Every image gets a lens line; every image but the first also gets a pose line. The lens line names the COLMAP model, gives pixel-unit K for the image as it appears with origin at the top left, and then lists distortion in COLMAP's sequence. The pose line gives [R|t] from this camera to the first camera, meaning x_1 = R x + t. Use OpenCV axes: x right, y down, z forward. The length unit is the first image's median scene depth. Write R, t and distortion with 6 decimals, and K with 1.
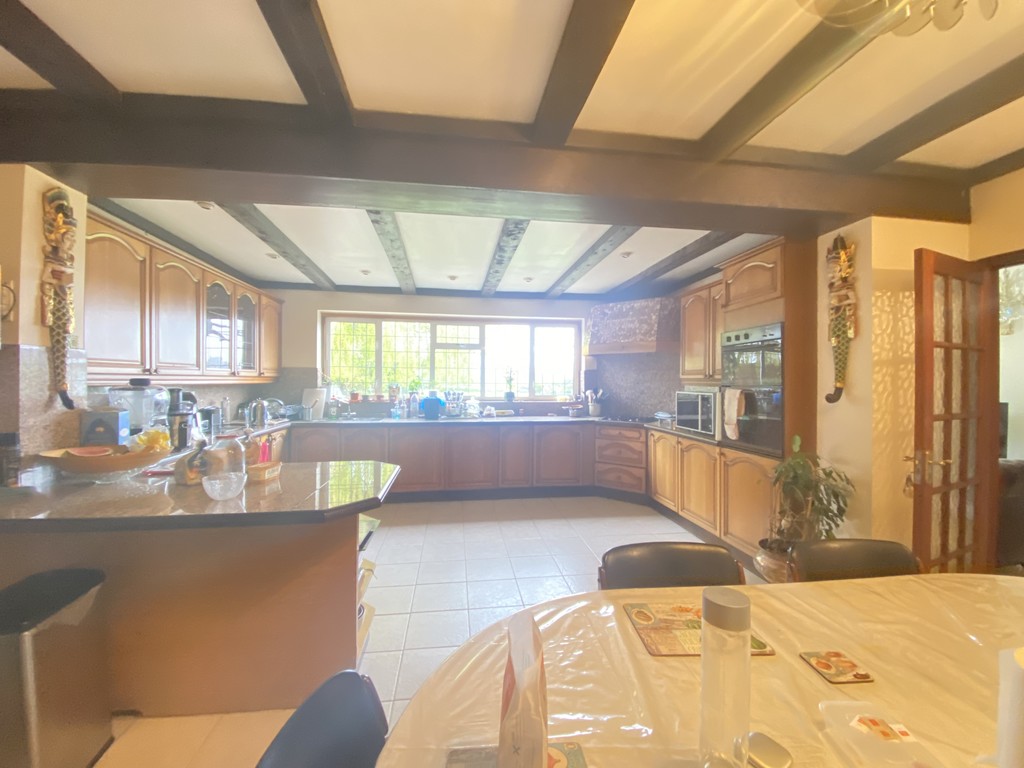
lens RADIAL K [[410.5, 0, 511.6], [0, 410.5, 381.1], [0, 0, 1]] dist [0.047000, -0.038843]
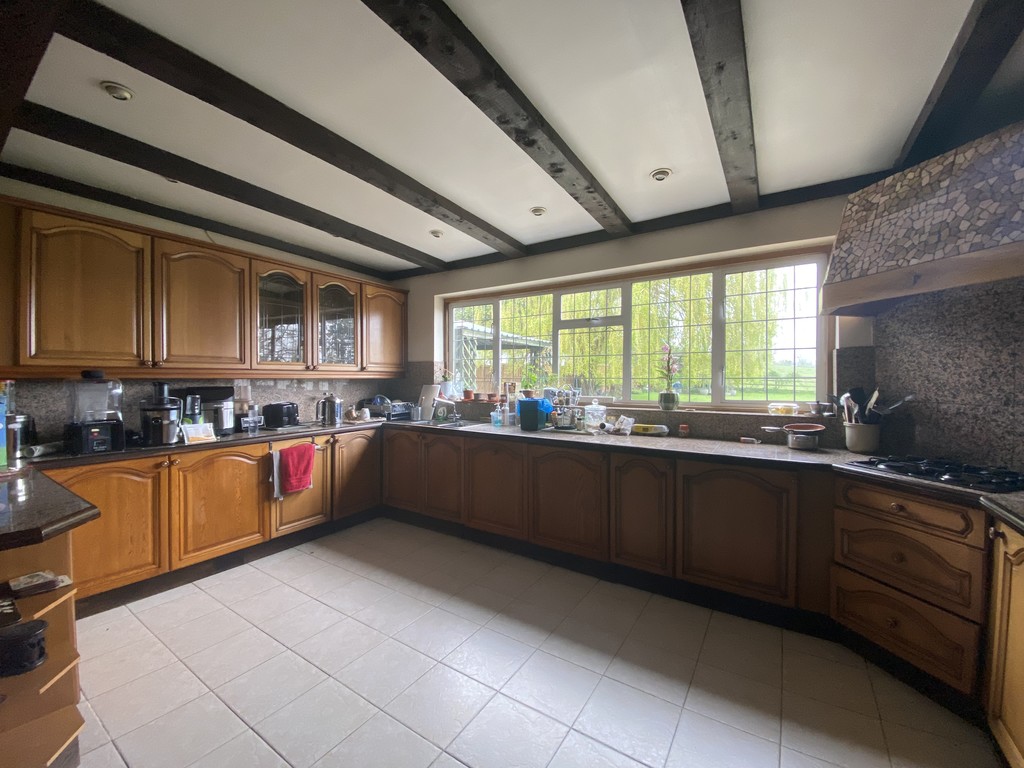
lens RADIAL K [[413.6, 0, 509.6], [0, 413.6, 380.2], [0, 0, 1]] dist [0.040774, -0.025969]
pose [[0.750748, -0.001171, -0.660588, 0.227635], [0.001681, 0.999999, 0.000137, 0.008271], [0.660587, -0.001213, 0.750749, 0.440652]]
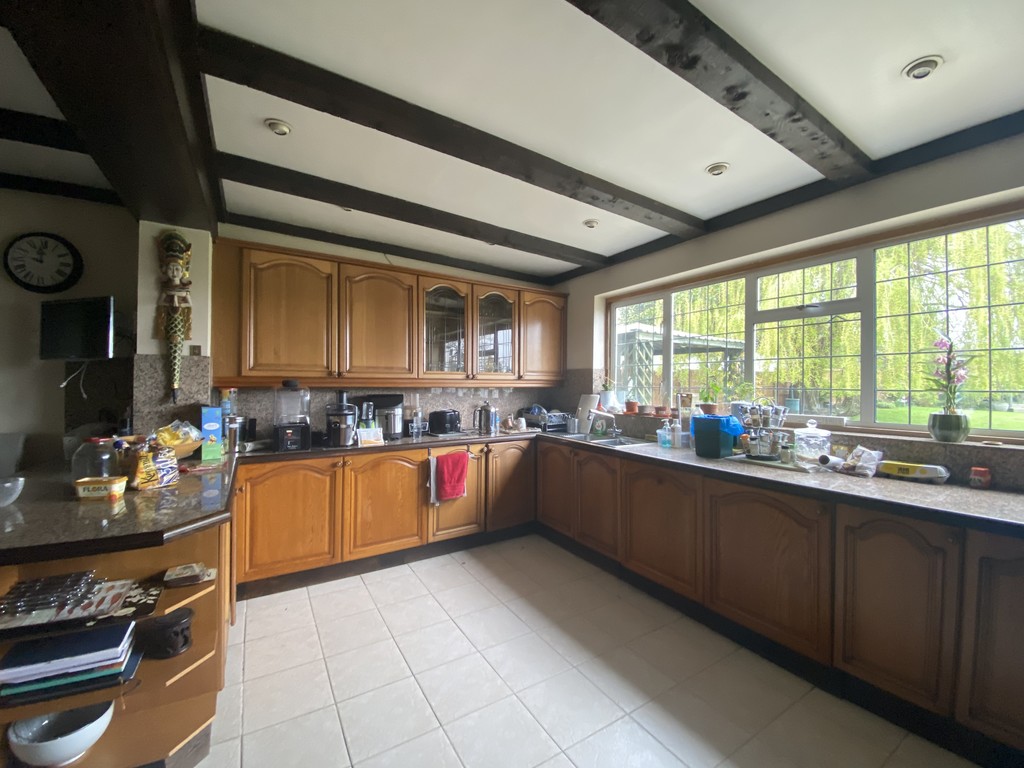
lens RADIAL K [[410.5, 0, 511.6], [0, 410.5, 381.1], [0, 0, 1]] dist [0.047000, -0.038843]
pose [[0.401898, -0.011277, -0.915615, 0.184851], [-0.004982, 0.999882, -0.014501, 0.004261], [0.915671, 0.010389, 0.401795, 0.532629]]
